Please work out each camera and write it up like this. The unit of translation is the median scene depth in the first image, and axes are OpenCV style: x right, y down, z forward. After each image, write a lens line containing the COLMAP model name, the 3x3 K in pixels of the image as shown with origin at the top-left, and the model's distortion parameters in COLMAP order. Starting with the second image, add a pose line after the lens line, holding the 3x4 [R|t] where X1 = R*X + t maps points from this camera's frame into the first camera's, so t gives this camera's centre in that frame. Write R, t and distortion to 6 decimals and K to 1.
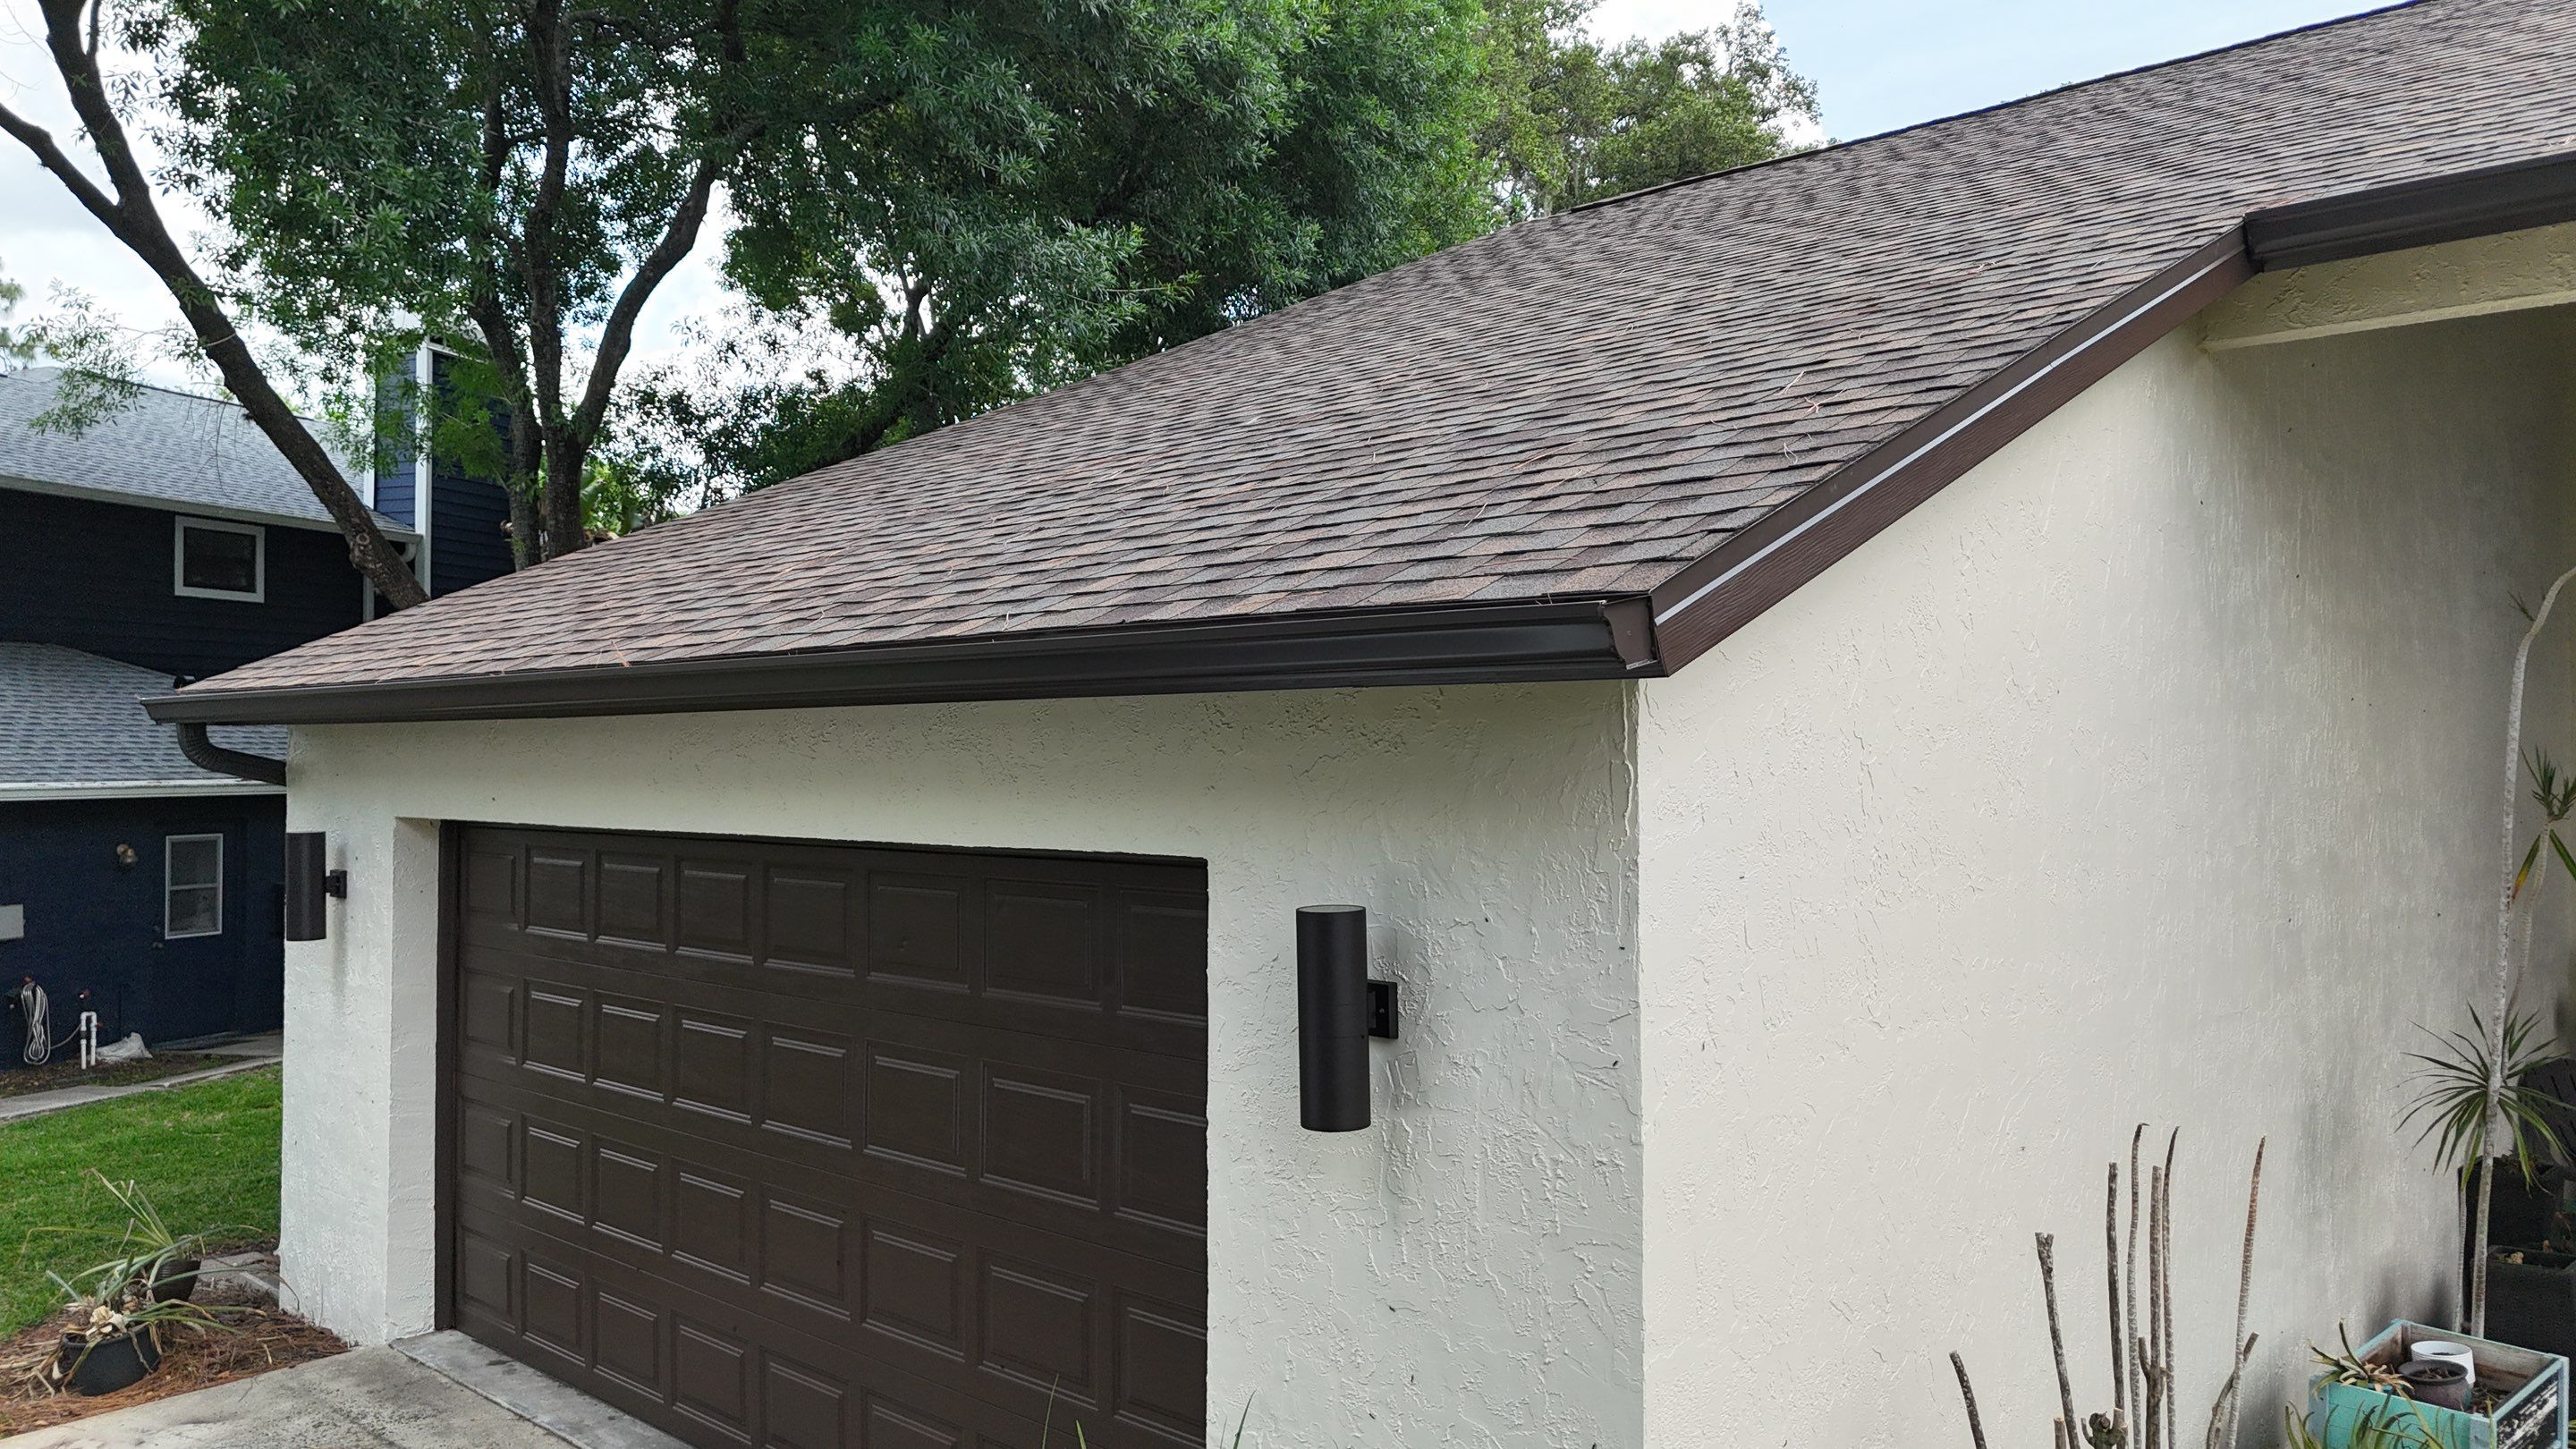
lens RADIAL K [[1881.8, 0, 1288.0], [0, 1881.8, 724.5], [0, 0, 1]] dist [0.078583, -0.074344]
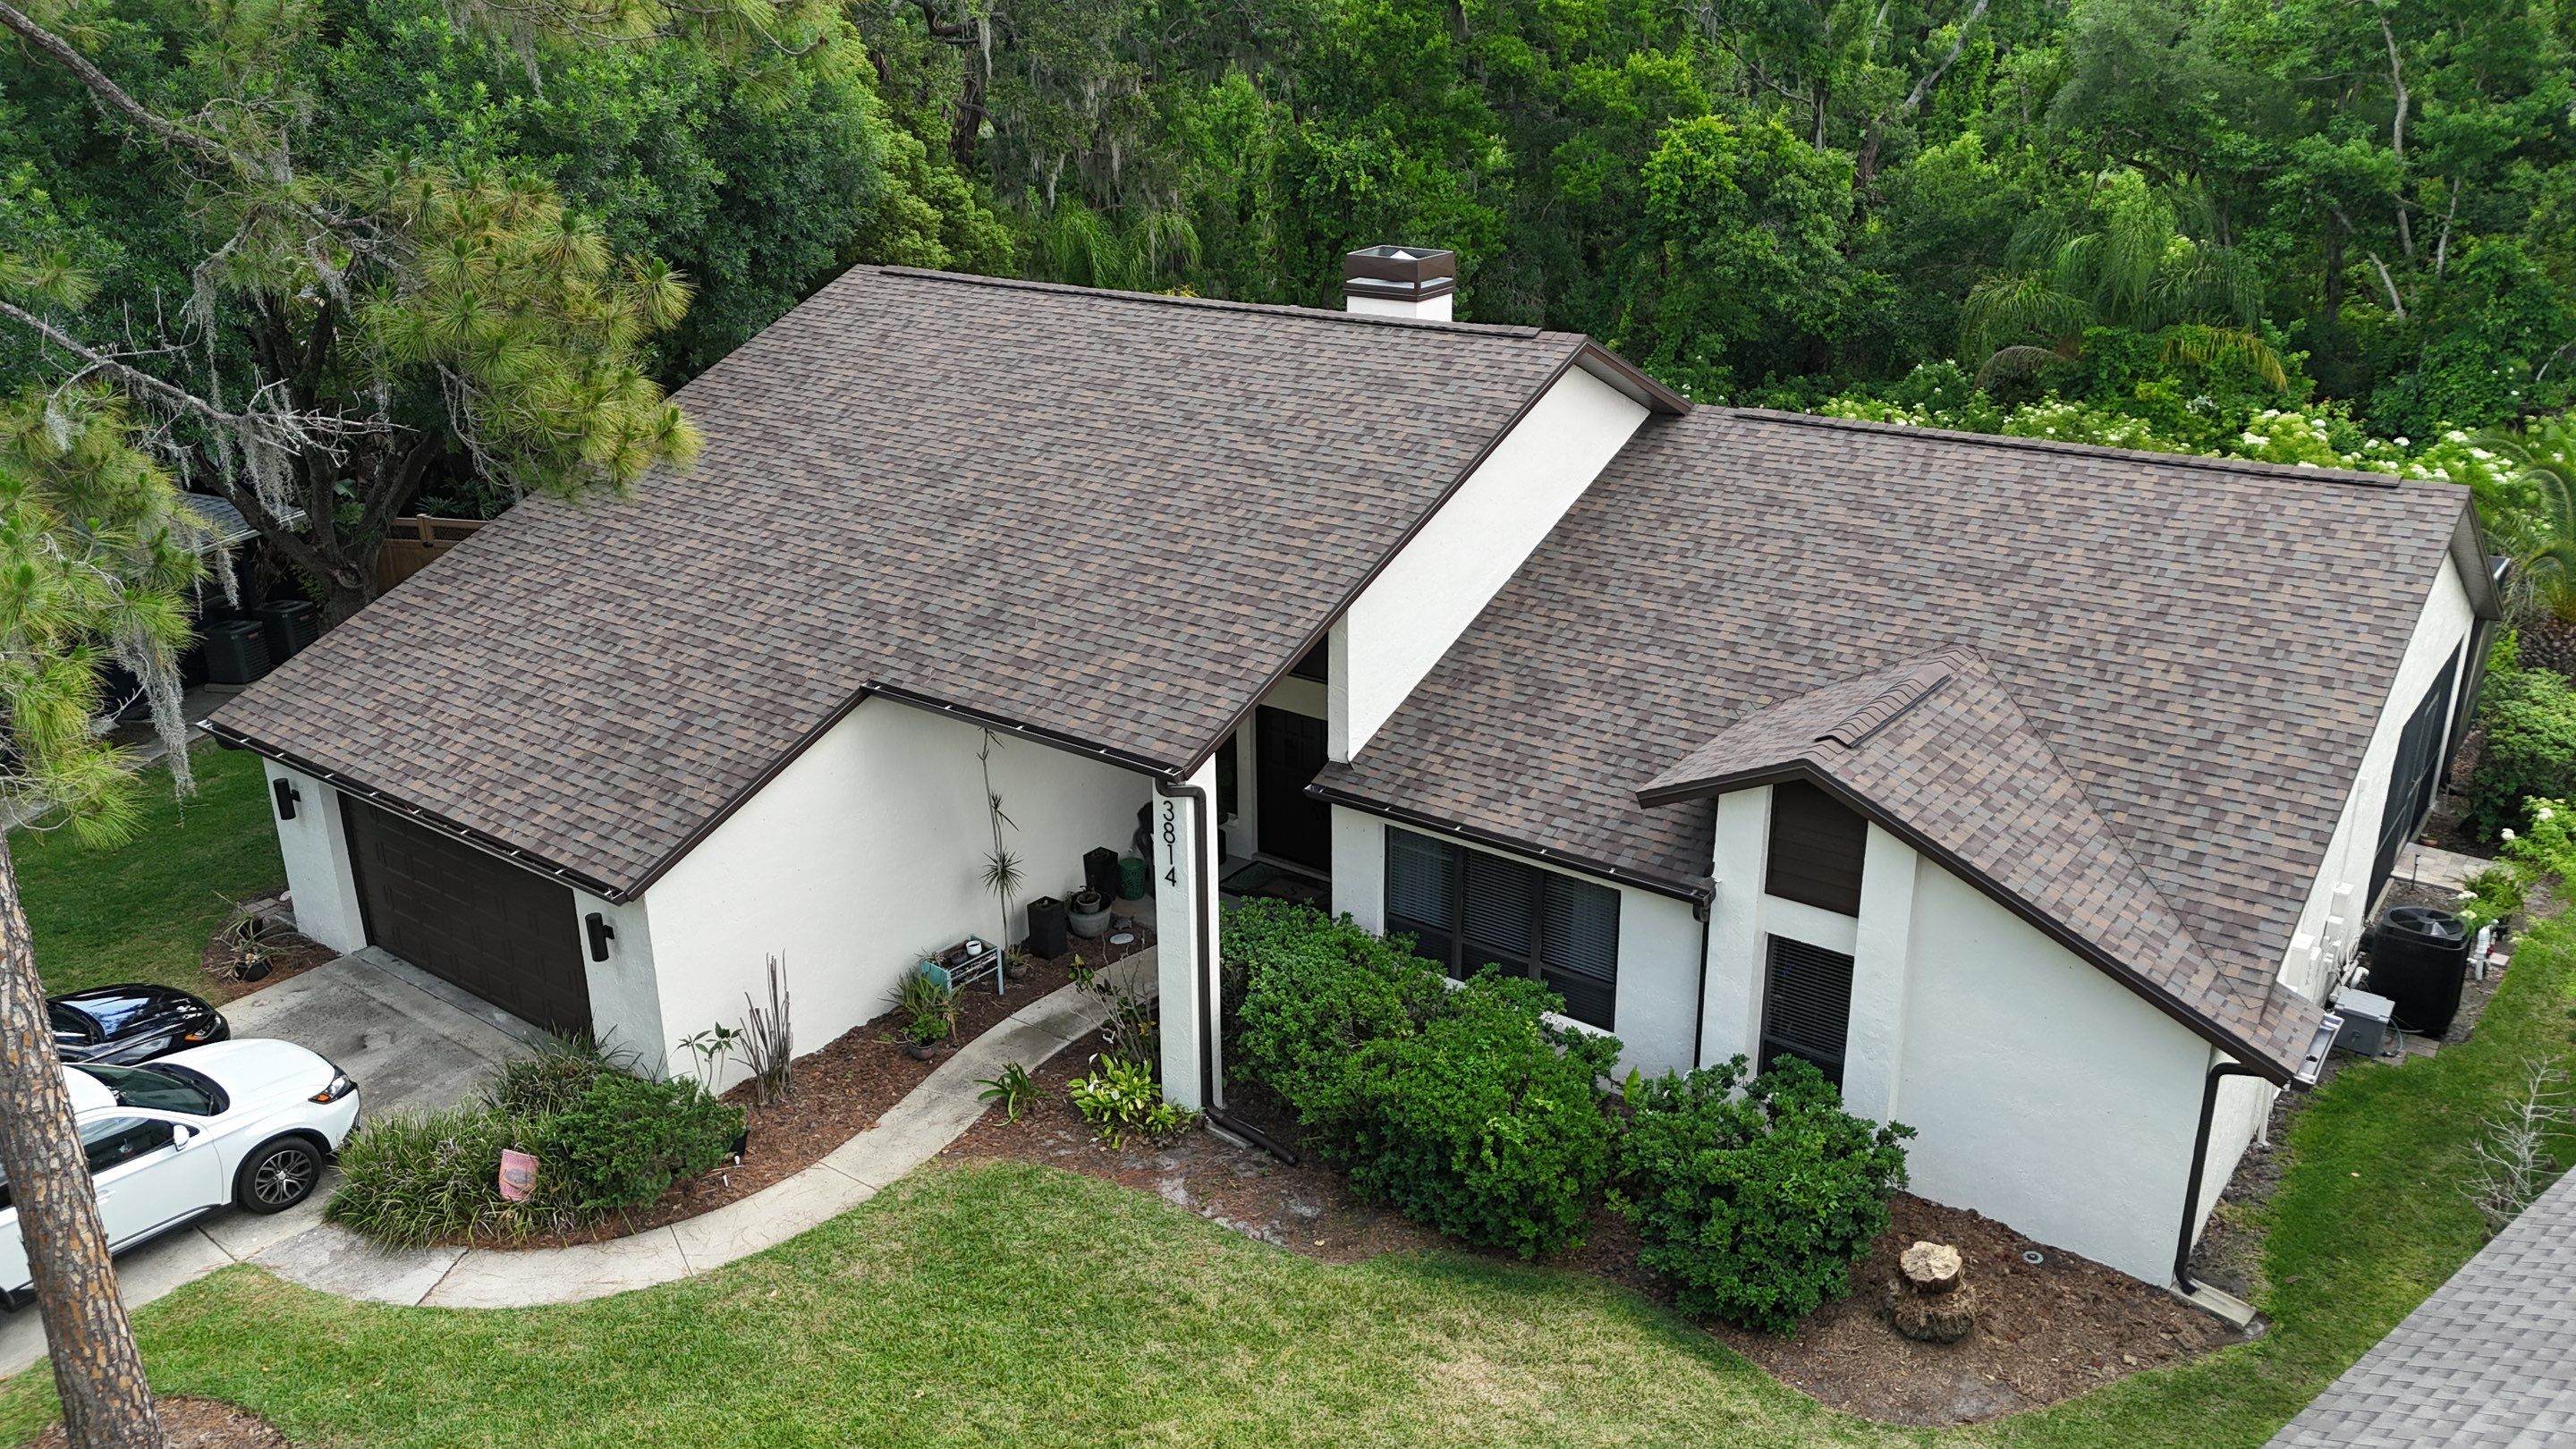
lens RADIAL K [[1881.8, 0, 1288.0], [0, 1881.8, 724.5], [0, 0, 1]] dist [0.078583, -0.074344]
pose [[0.992836, -0.048804, 0.109059, 0.606160], [0.006566, 0.933680, 0.358048, -0.984276], [-0.119301, -0.354767, 0.927312, -1.645683]]
